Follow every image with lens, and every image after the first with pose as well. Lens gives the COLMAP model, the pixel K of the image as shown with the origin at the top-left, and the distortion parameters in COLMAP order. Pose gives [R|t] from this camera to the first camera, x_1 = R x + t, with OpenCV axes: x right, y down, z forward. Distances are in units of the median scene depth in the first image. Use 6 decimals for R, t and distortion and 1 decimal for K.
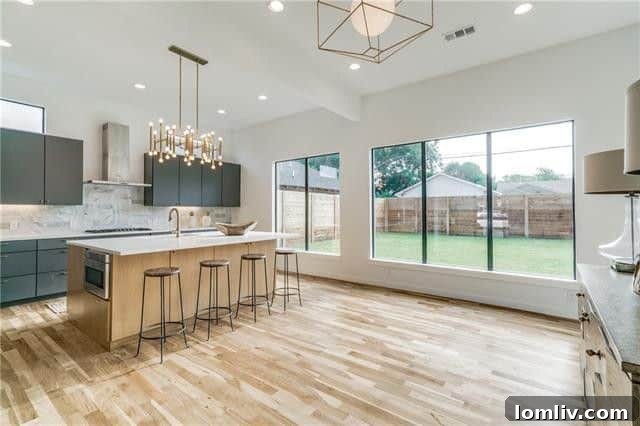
lens RADIAL K [[298.5, 0, 308.2], [0, 298.5, 203.9], [0, 0, 1]] dist [0.002114, 0.000403]
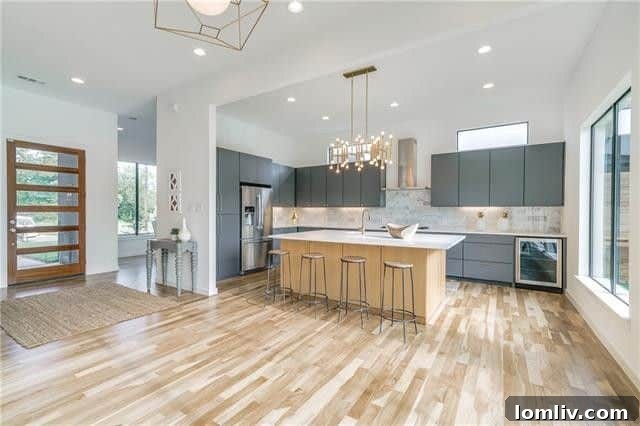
lens RADIAL K [[287.3, 0, 320.0], [0, 287.3, 213.0], [0, 0, 1]] dist [0.001486, 0.000437]
pose [[0.100497, 0.007155, -0.994912, 0.765176], [0.020360, 0.999750, 0.009246, 0.019022], [0.994729, -0.021186, 0.100326, 0.859510]]
